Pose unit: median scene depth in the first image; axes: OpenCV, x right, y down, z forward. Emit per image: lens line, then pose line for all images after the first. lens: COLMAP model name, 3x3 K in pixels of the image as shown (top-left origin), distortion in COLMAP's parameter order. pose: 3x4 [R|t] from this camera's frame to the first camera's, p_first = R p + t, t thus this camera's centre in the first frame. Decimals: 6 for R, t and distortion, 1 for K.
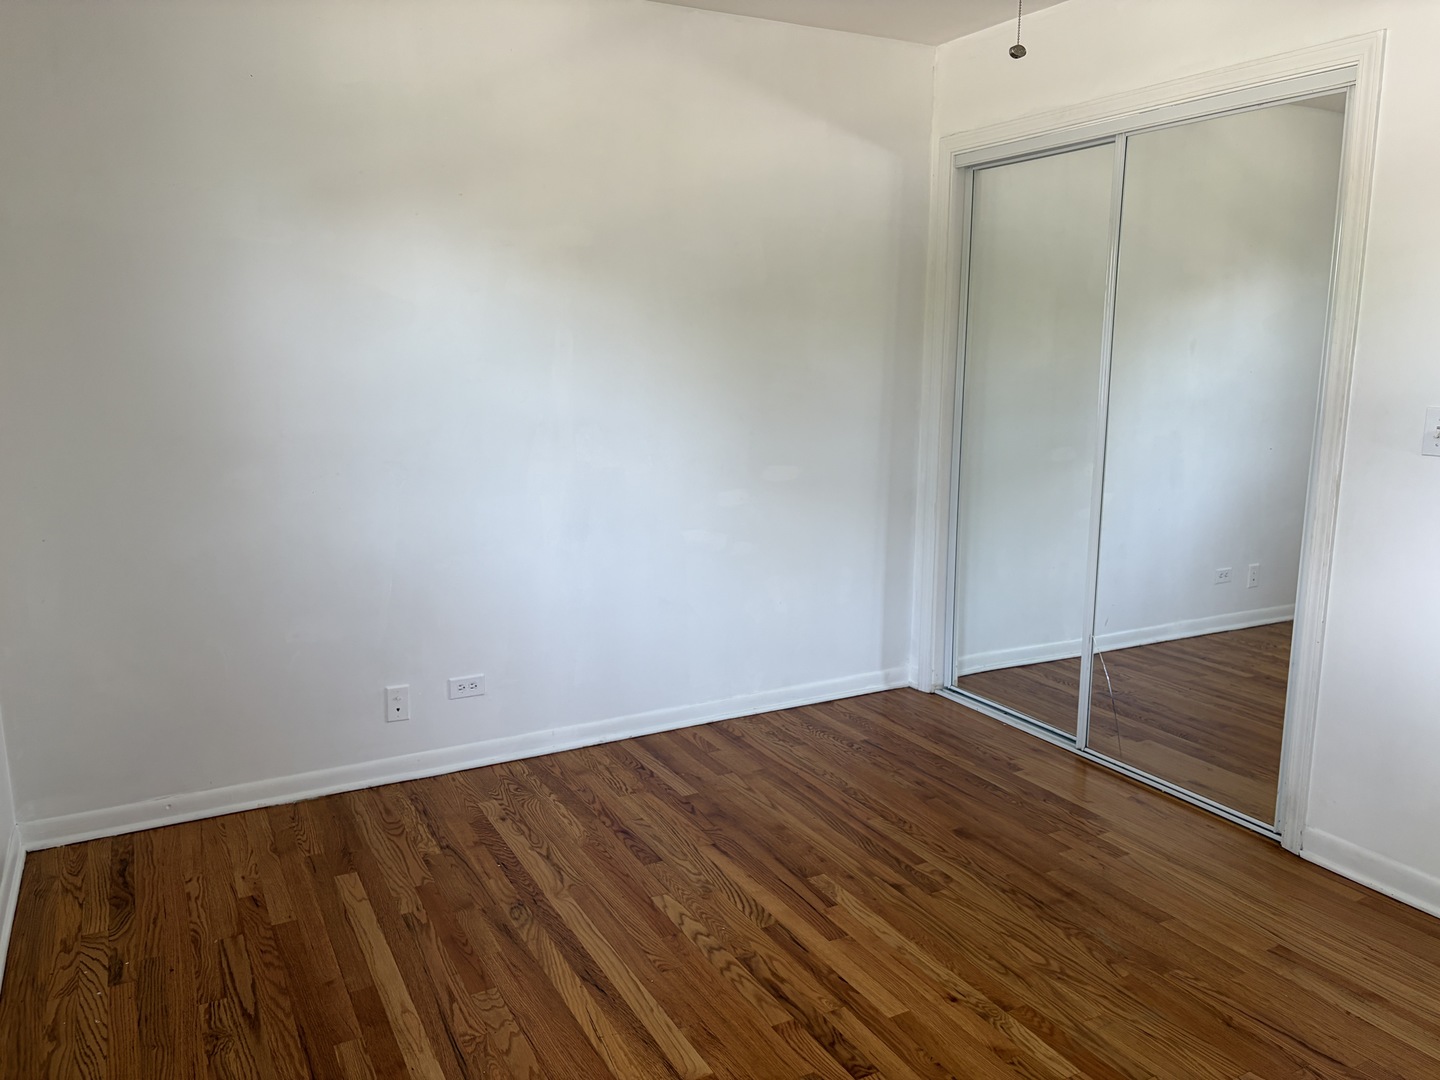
lens RADIAL K [[1106.2, 0, 725.2], [0, 1106.2, 541.7], [0, 0, 1]] dist [0.044194, -0.014717]
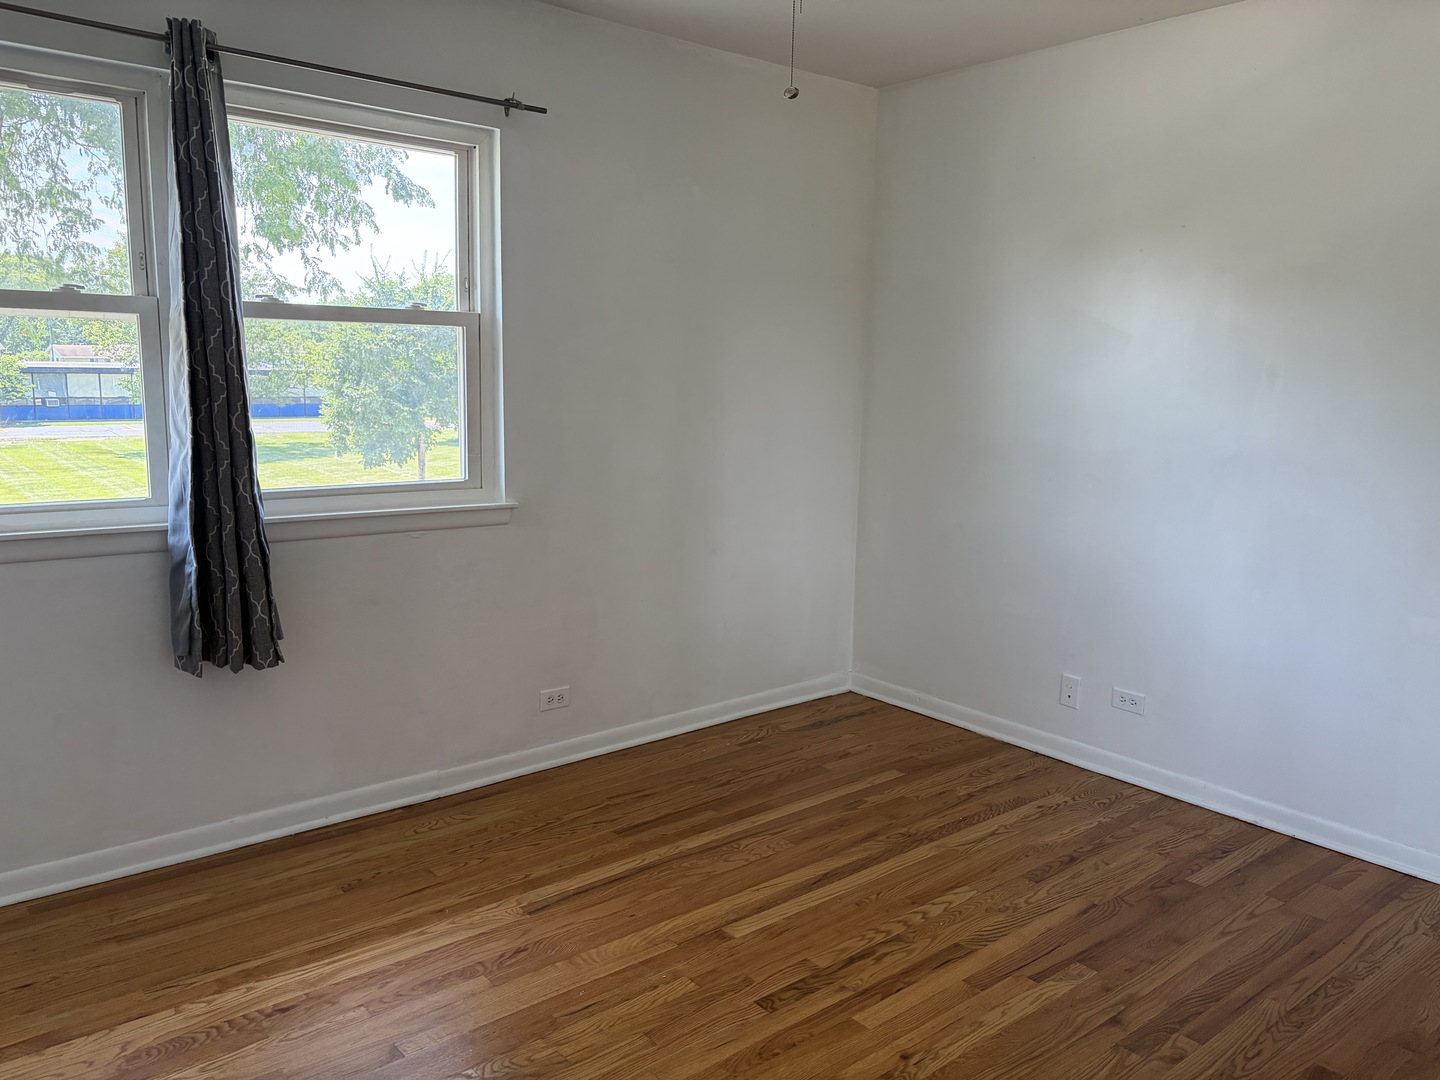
lens RADIAL K [[1106.2, 0, 725.2], [0, 1106.2, 541.7], [0, 0, 1]] dist [0.044194, -0.014717]
pose [[0.208061, 0.162943, -0.964448, 0.815531], [-0.204147, 0.971545, 0.120101, -0.076201], [0.956574, 0.171901, 0.235405, 0.449019]]
